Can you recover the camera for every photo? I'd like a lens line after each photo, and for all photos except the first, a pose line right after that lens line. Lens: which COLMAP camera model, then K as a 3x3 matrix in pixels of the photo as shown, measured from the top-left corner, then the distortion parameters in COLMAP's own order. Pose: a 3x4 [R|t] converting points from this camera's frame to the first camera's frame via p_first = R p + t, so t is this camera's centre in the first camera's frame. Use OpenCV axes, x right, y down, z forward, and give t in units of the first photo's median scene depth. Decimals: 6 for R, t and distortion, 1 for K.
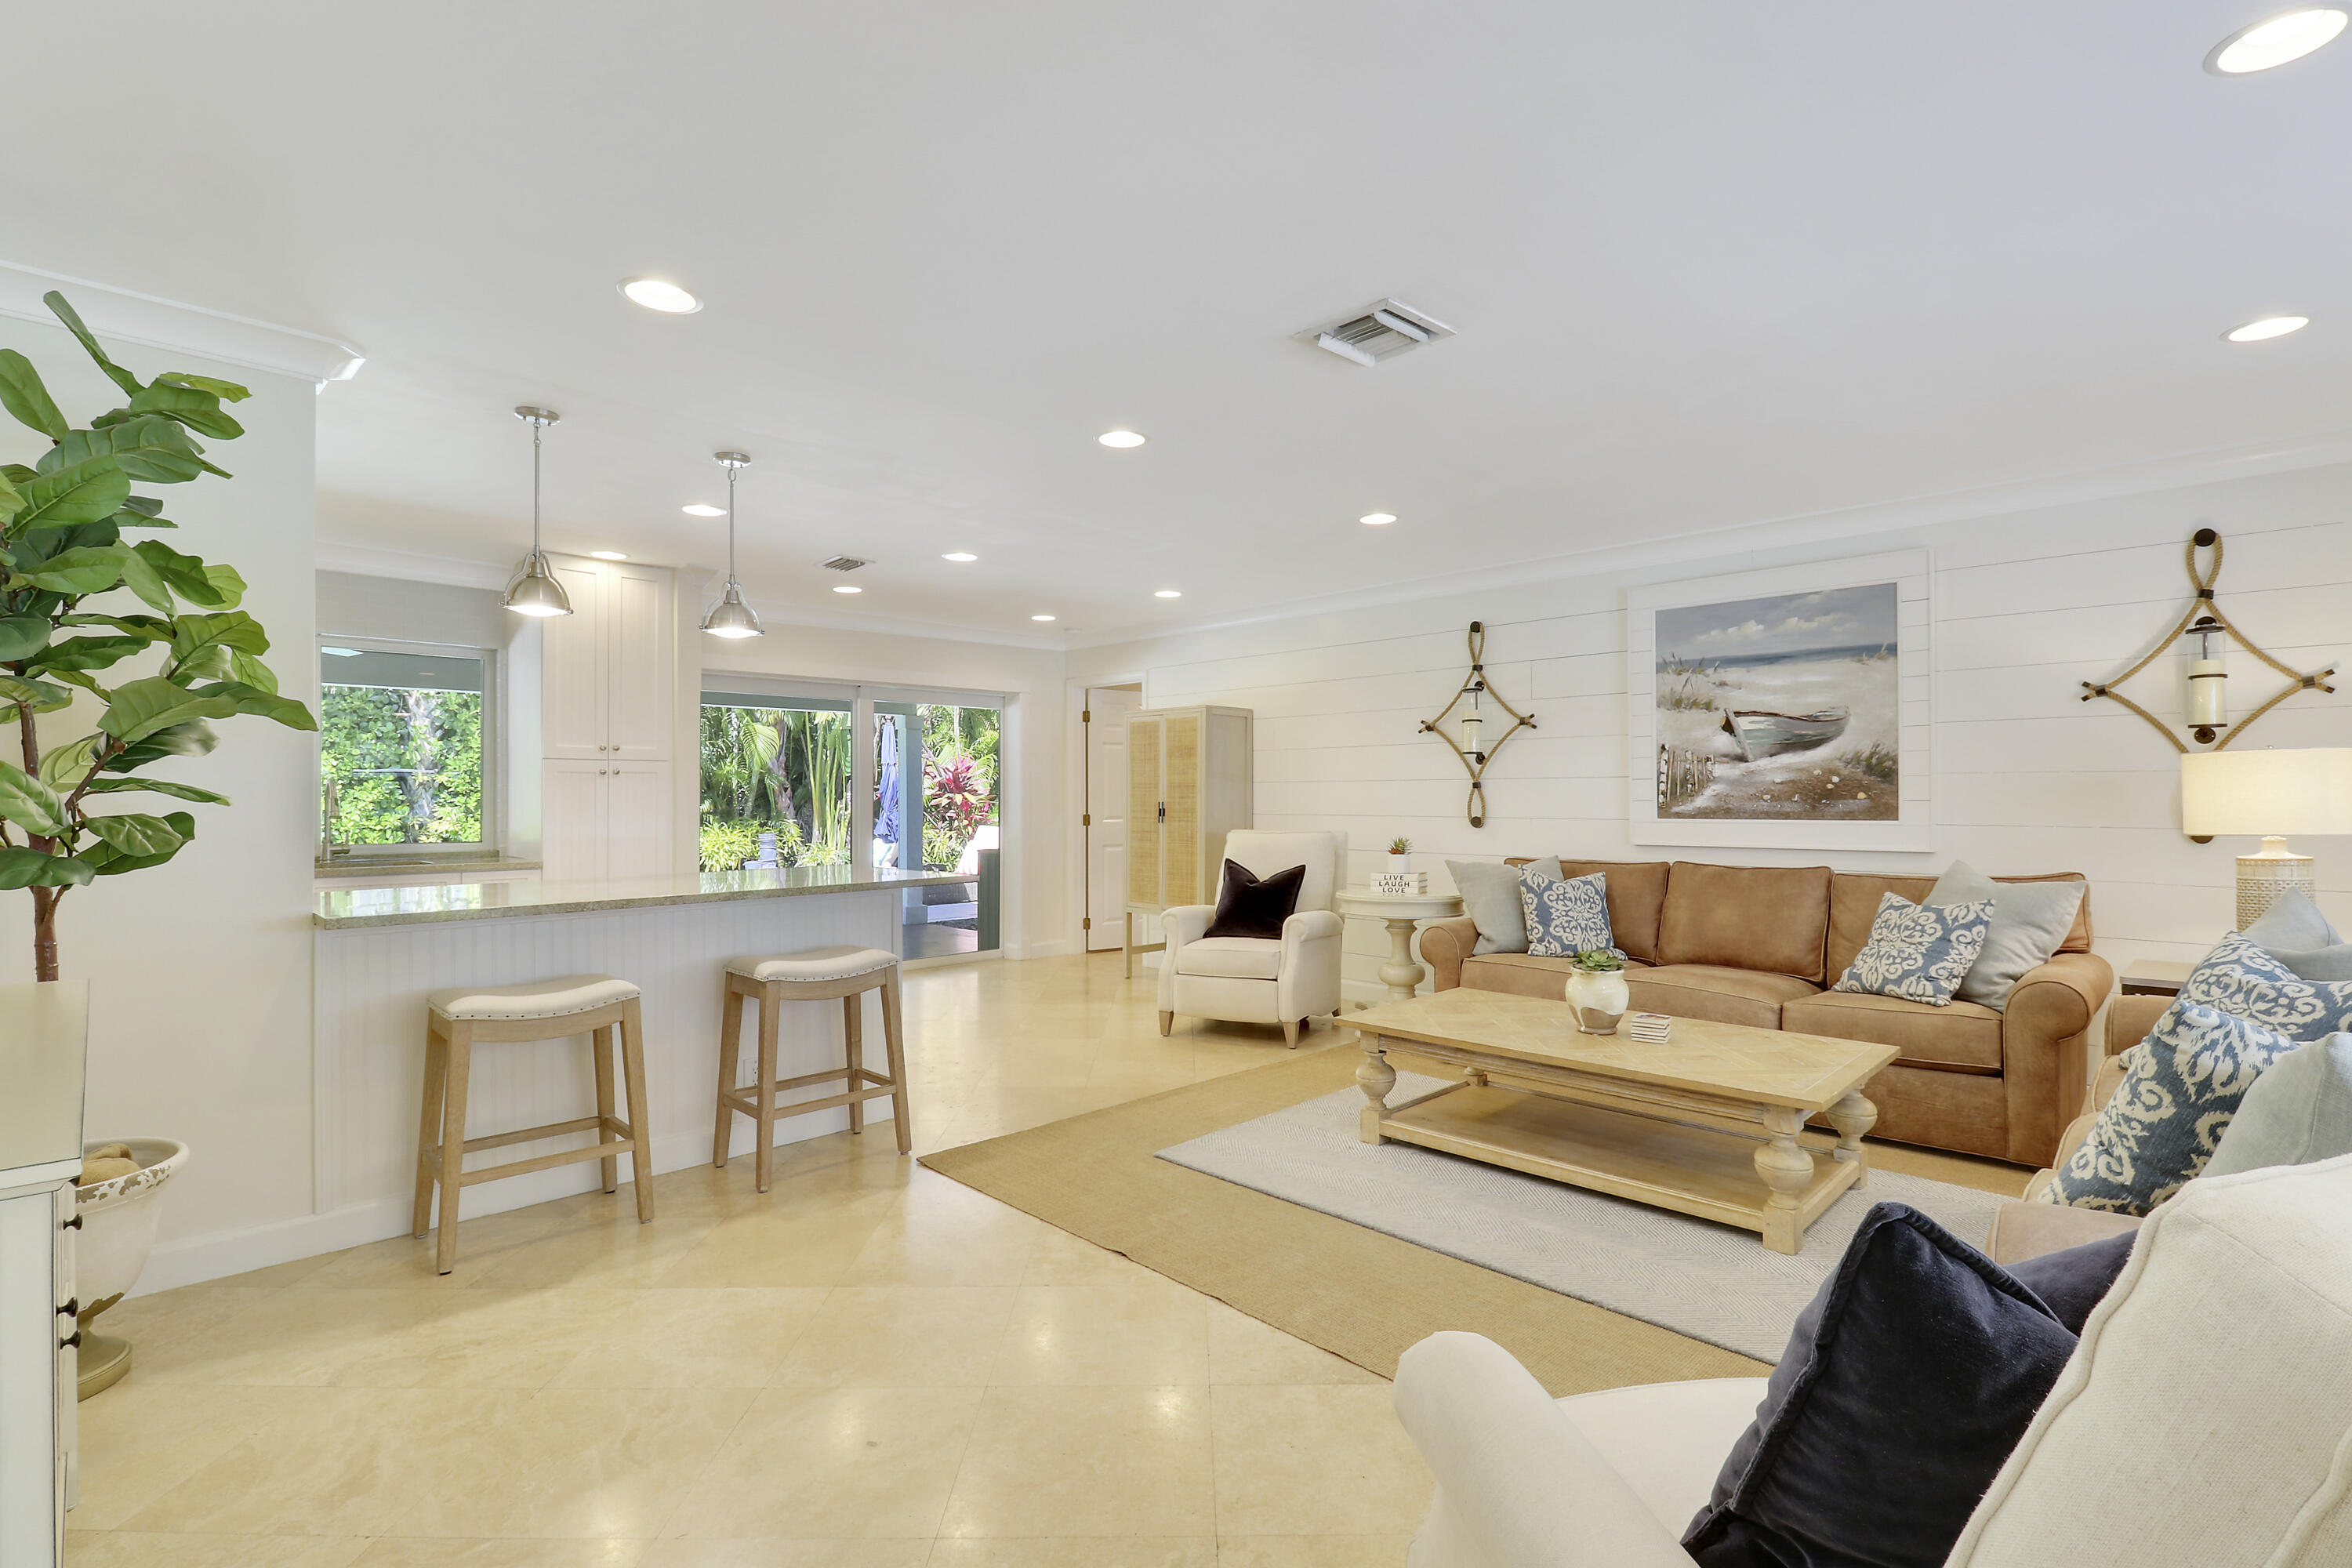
lens RADIAL K [[1095.0, 0, 1185.8], [0, 1095.0, 786.7], [0, 0, 1]] dist [-0.003676, -0.017296]
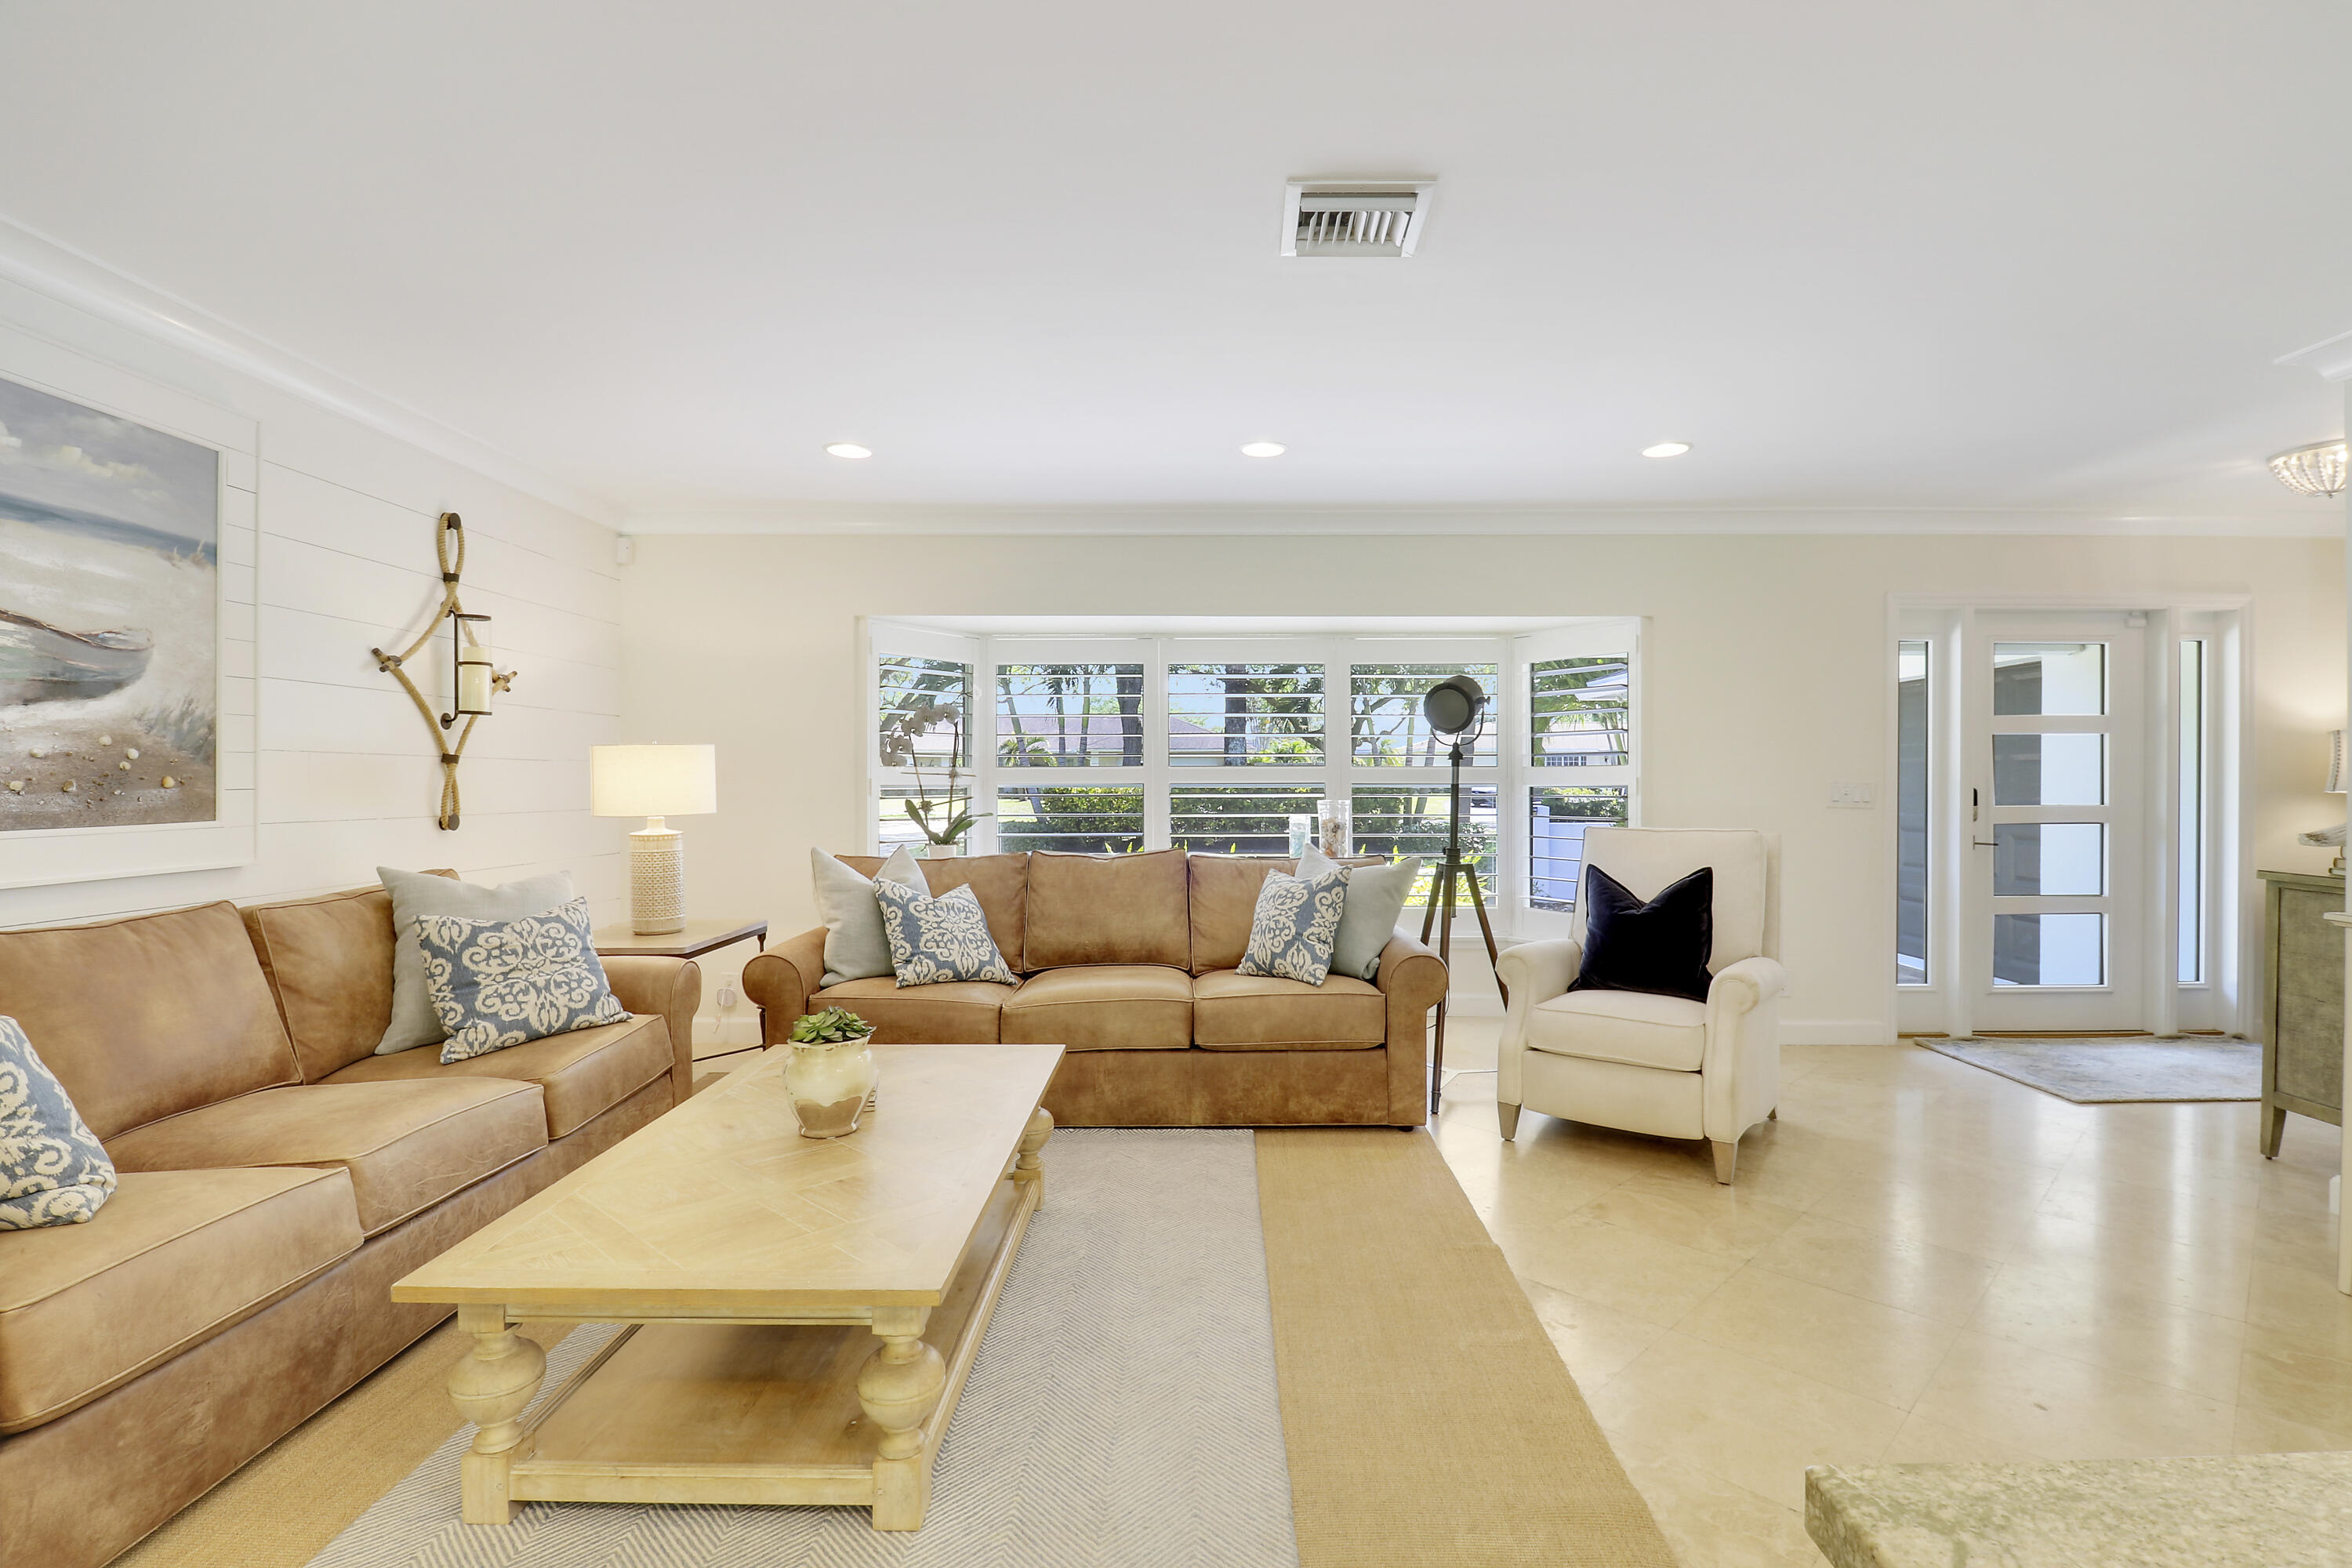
lens RADIAL K [[1087.1, 0, 1199.7], [0, 1087.1, 777.8], [0, 0, 1]] dist [0.000898, -0.013497]
pose [[-0.697820, 0.002369, 0.716269, -0.194752], [-0.004354, 0.999962, -0.007549, 0.007522], [-0.716260, -0.008386, -0.697784, 0.960627]]
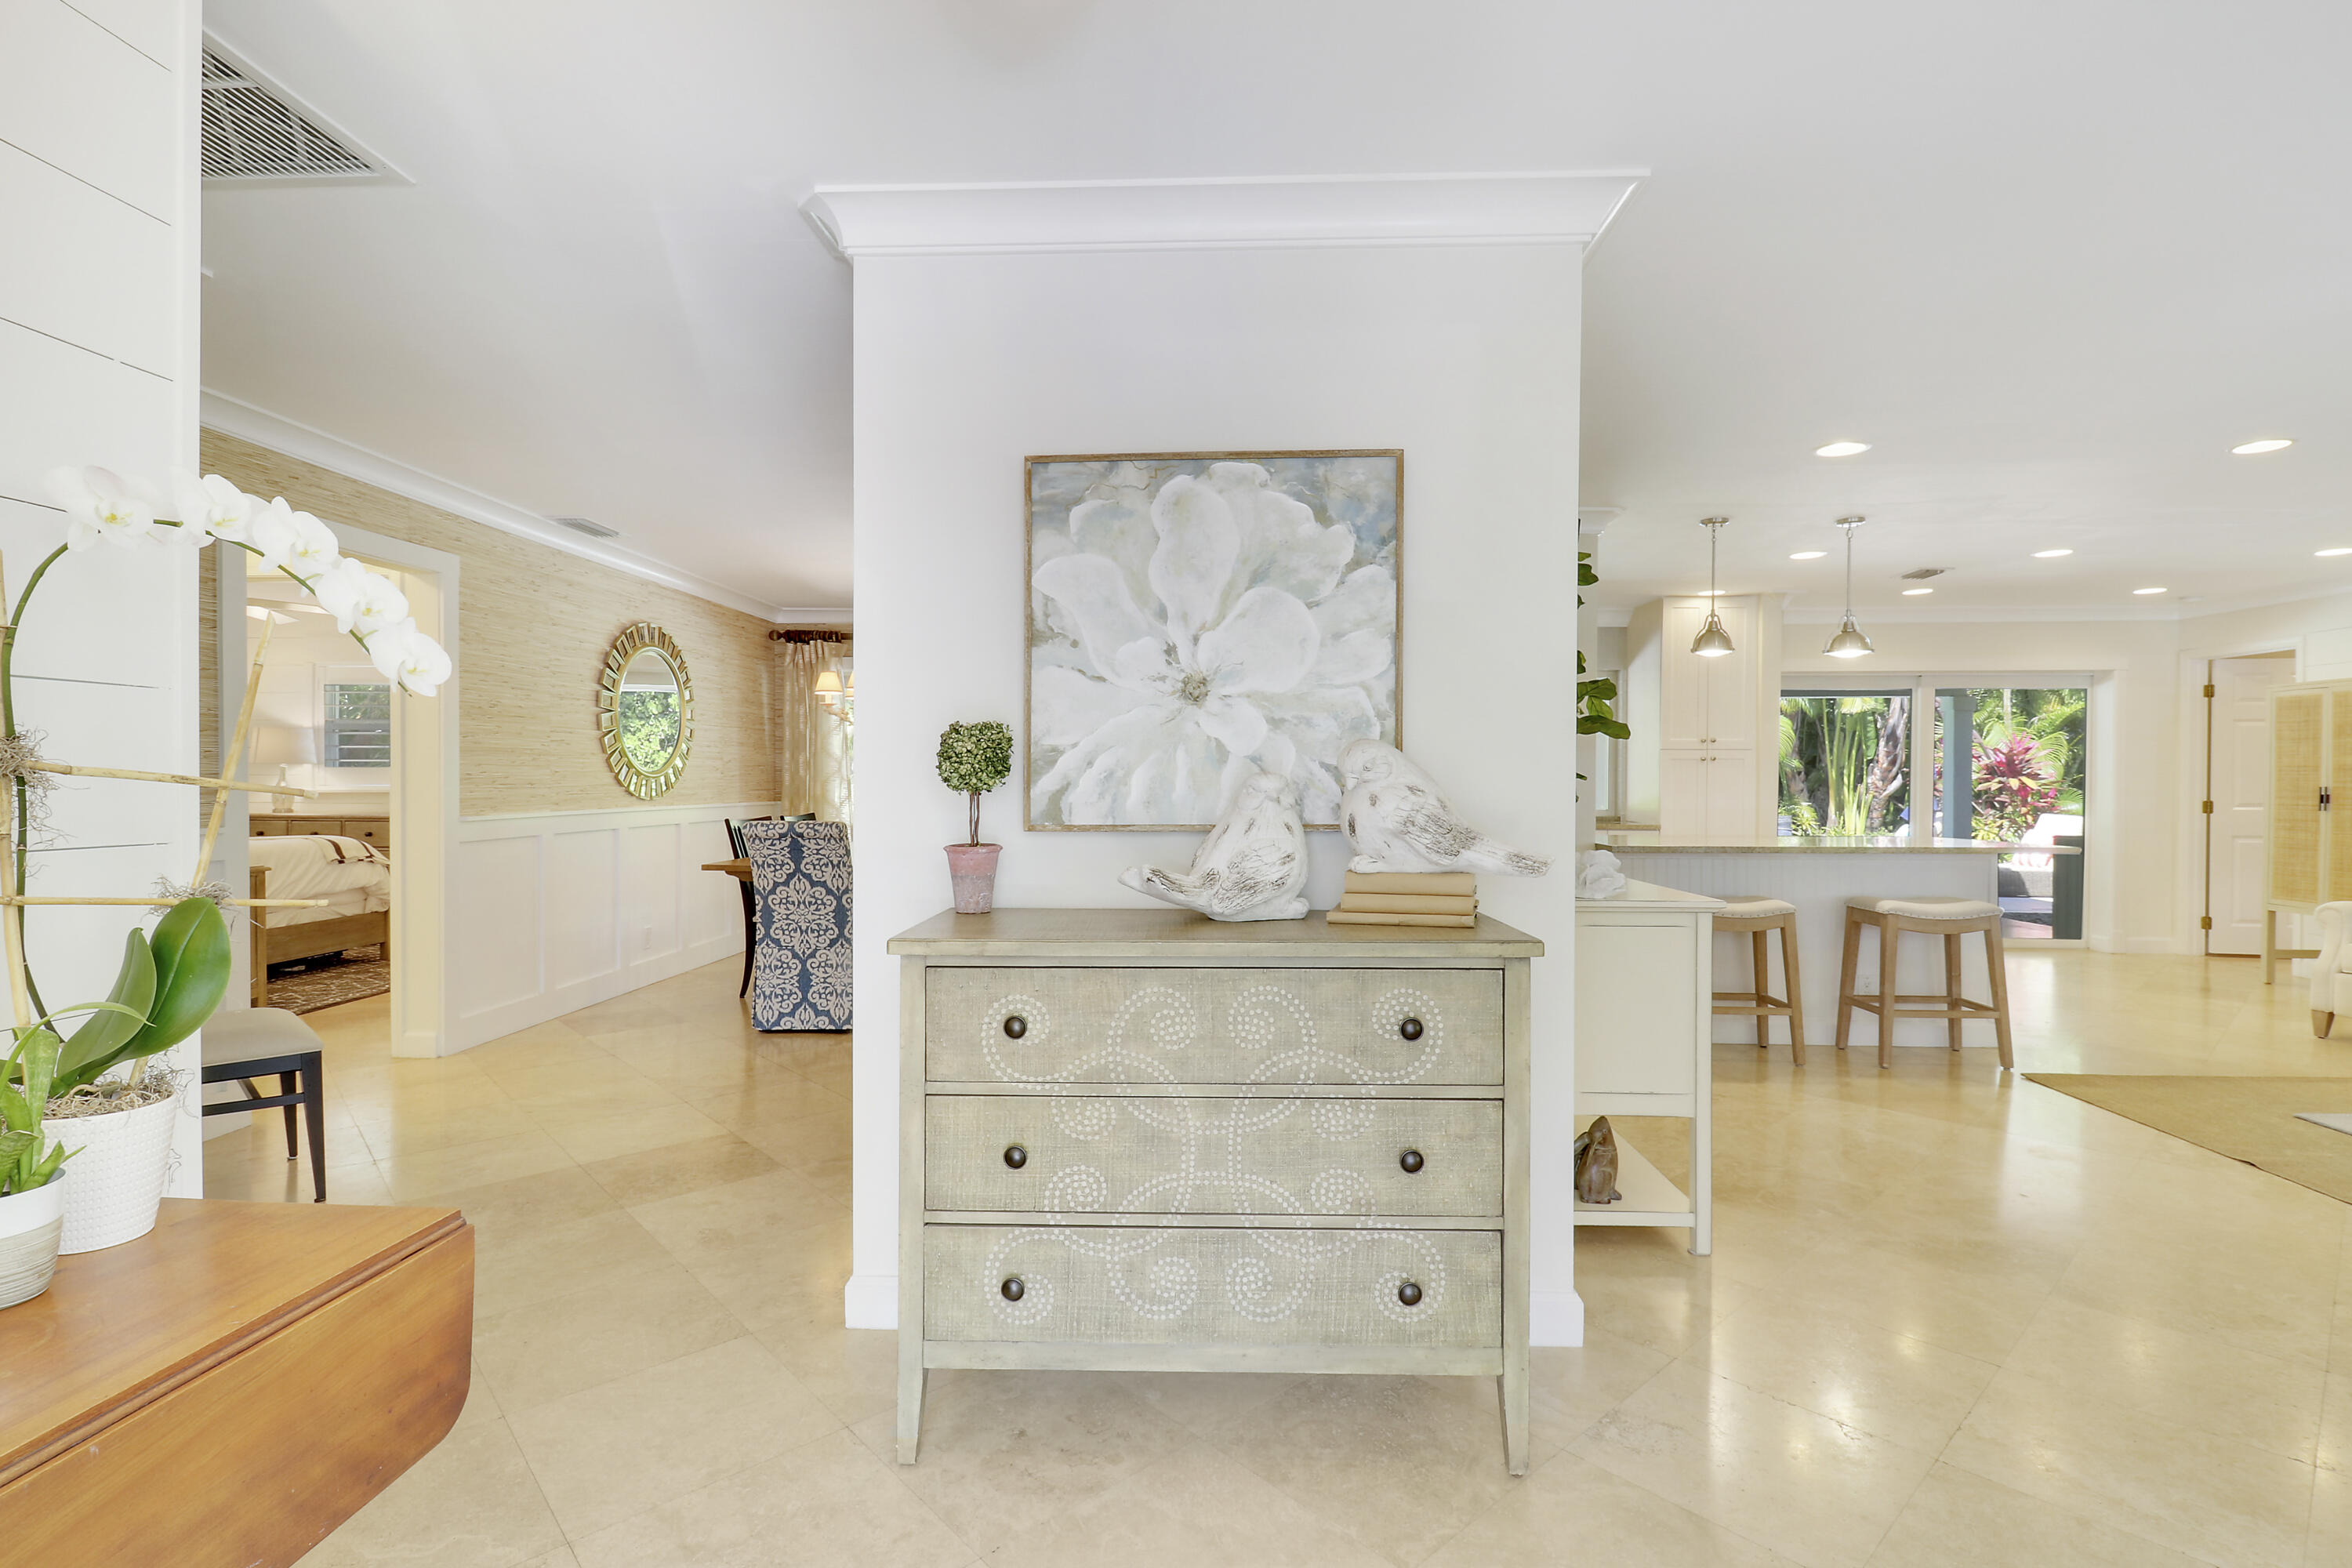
lens RADIAL K [[1094.7, 0, 1177.3], [0, 1094.7, 786.3], [0, 0, 1]] dist [0.030410, -0.020090]
pose [[0.669517, 0.010369, -0.742725, 0.029172], [0.000365, 0.999898, 0.014289, 0.000502], [0.742797, -0.009838, 0.669445, -0.393947]]
